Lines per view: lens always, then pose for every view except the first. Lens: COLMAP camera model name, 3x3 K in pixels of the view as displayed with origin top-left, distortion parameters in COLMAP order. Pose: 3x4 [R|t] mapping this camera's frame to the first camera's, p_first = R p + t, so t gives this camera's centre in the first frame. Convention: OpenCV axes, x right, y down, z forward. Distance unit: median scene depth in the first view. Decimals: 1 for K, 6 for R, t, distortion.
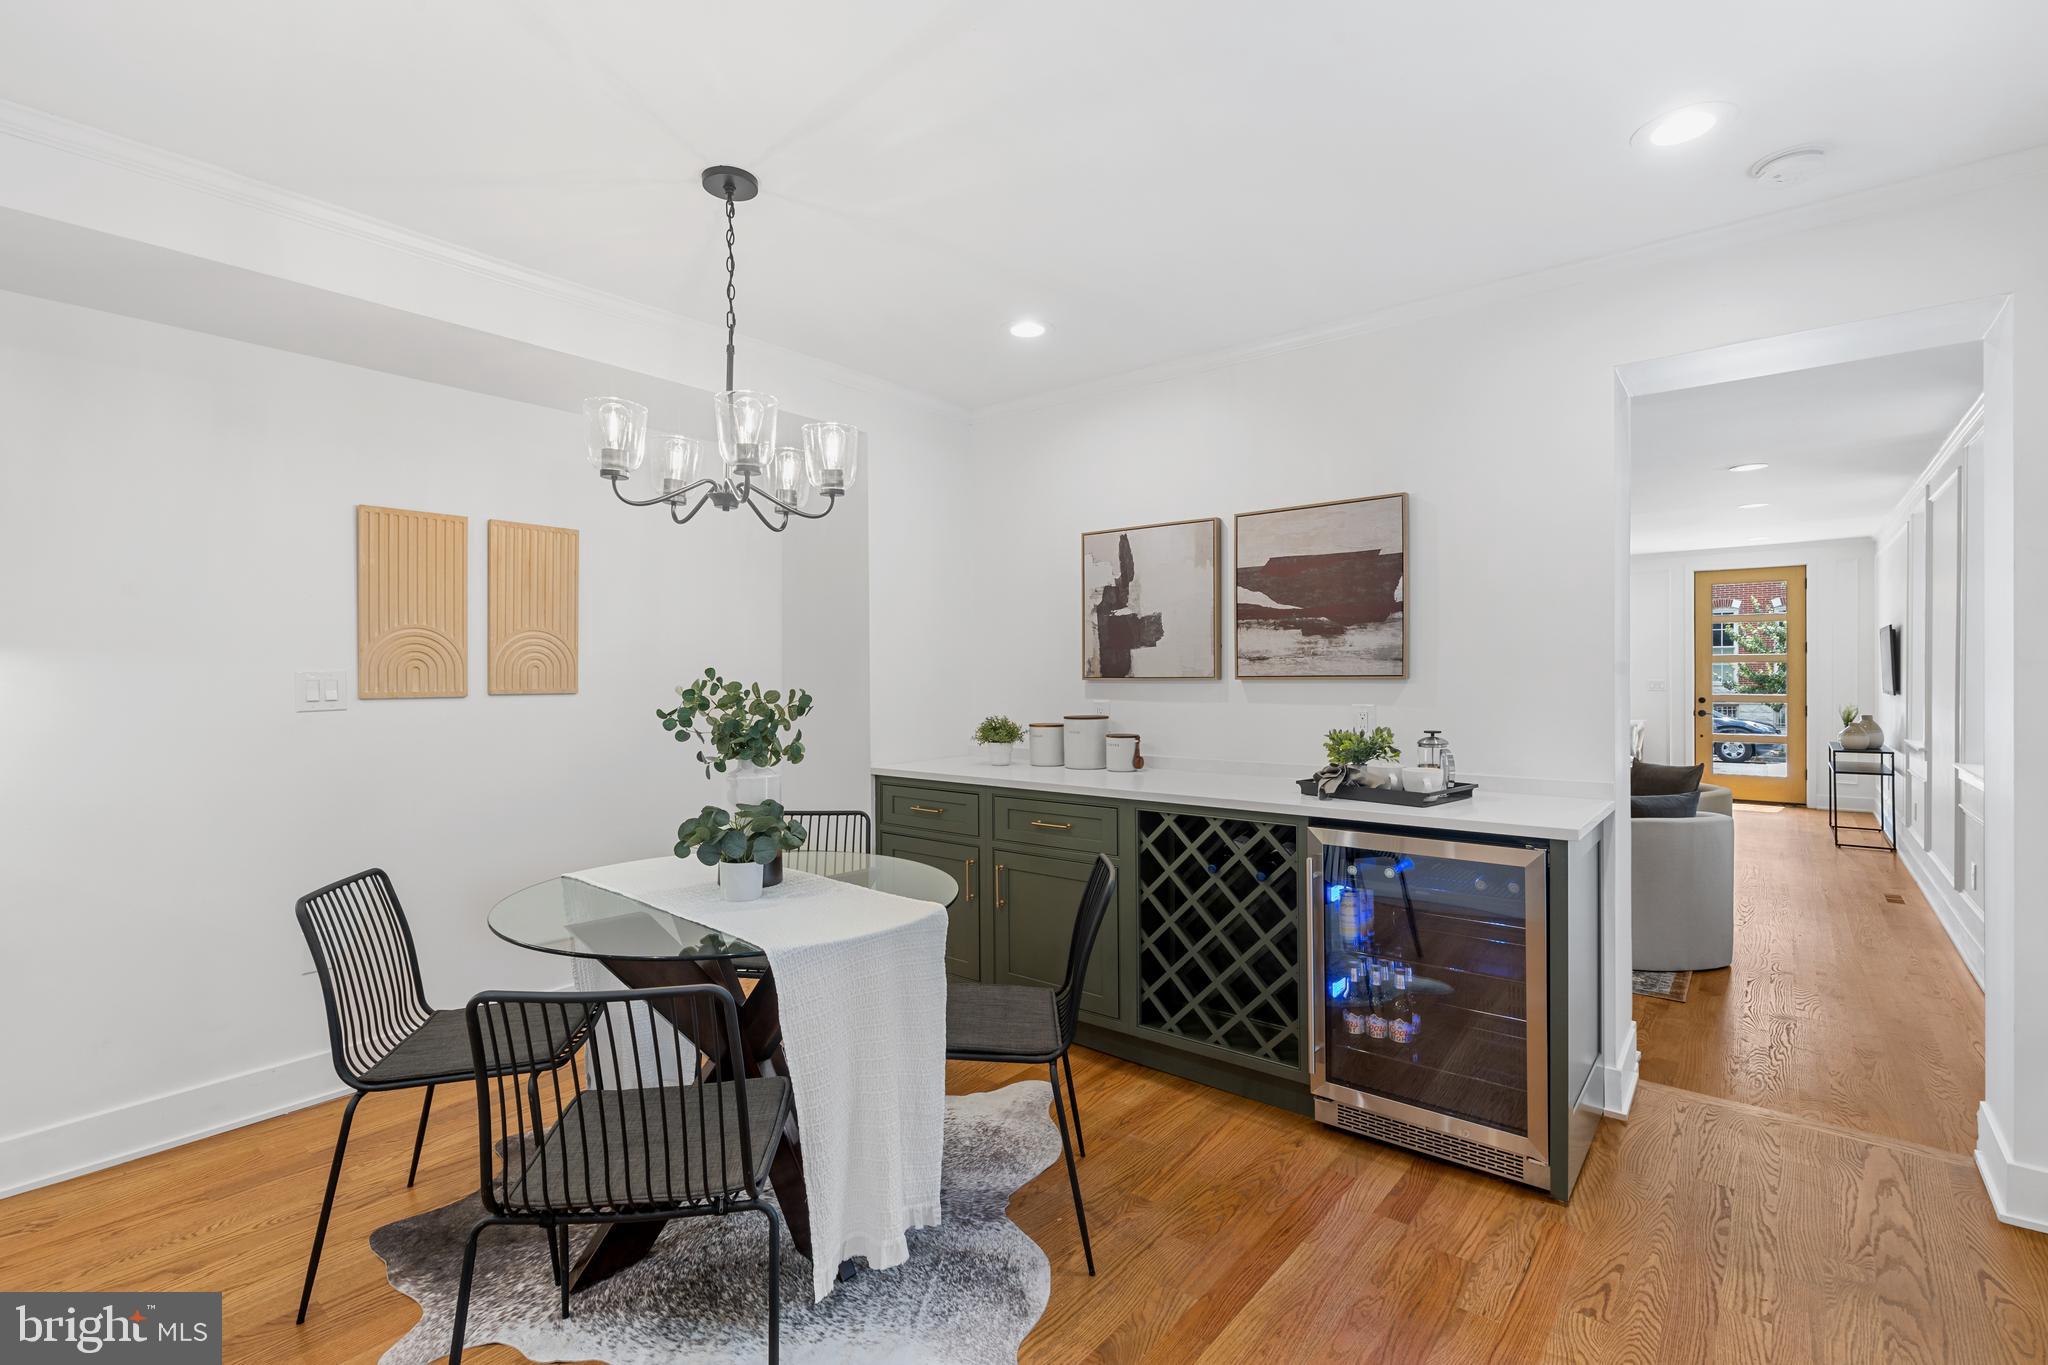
lens RADIAL K [[916.9, 0, 1028.5], [0, 916.9, 679.1], [0, 0, 1]] dist [0.008230, -0.003234]
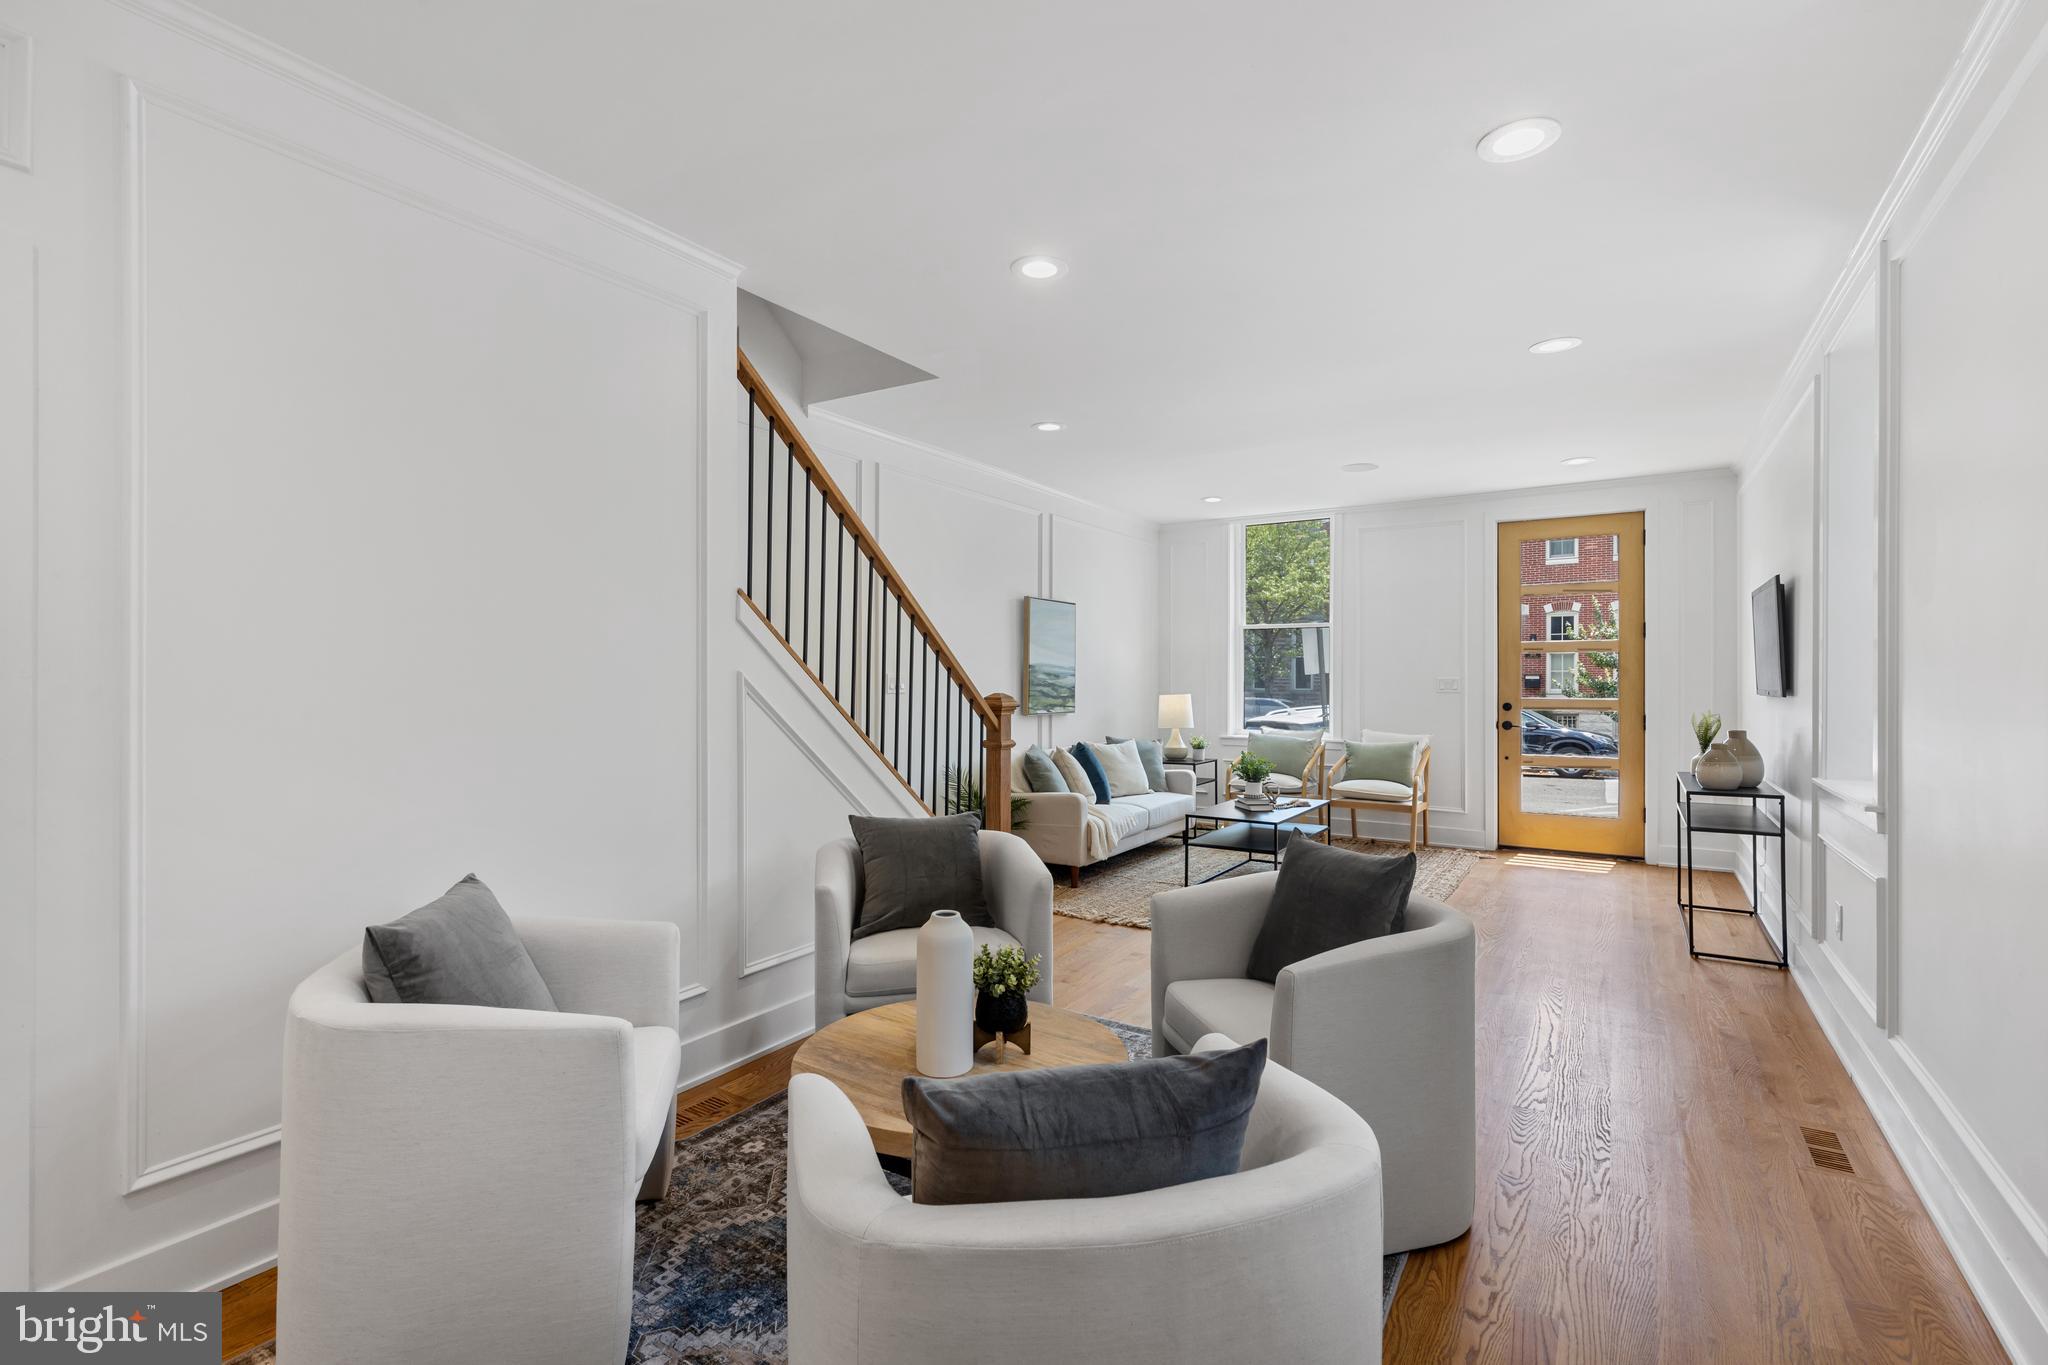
lens RADIAL K [[916.9, 0, 1036.1], [0, 916.9, 676.8], [0, 0, 1]] dist [0.008230, -0.003234]
pose [[0.993176, 0.007302, 0.116400, 0.833286], [-0.005984, 0.999914, -0.011662, 0.030186], [-0.116475, 0.010886, 0.993134, 0.984972]]
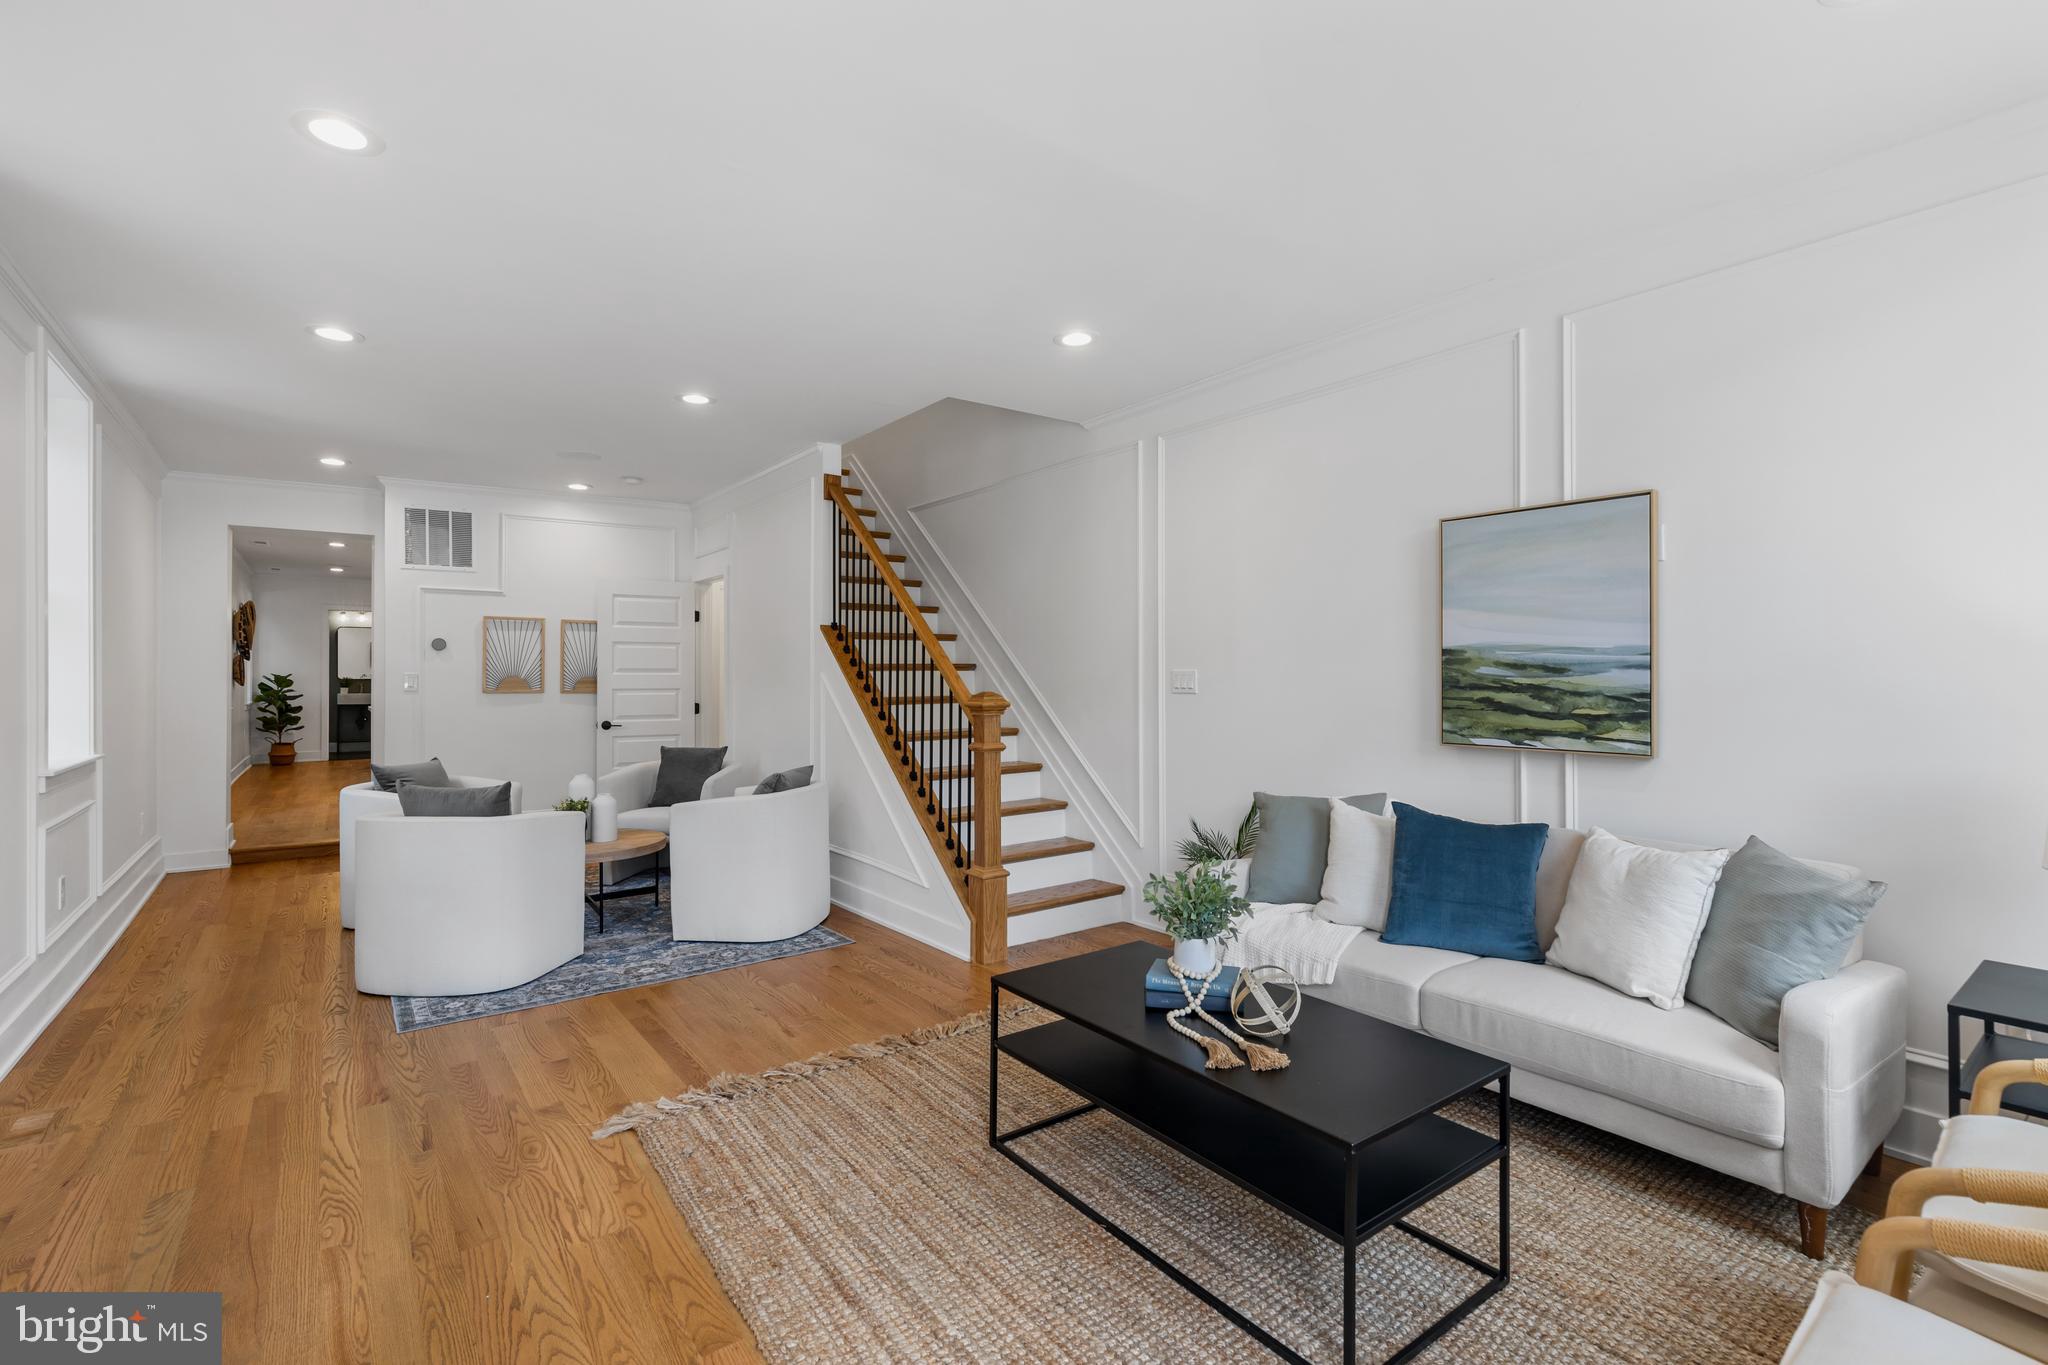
lens RADIAL K [[916.9, 0, 1029.2], [0, 916.9, 675.5], [0, 0, 1]] dist [0.008230, -0.003234]
pose [[-0.236928, 0.006684, -0.971504, 2.086559], [-0.004807, 0.999956, 0.008052, 0.007159], [0.971515, 0.006578, -0.236886, 2.624787]]
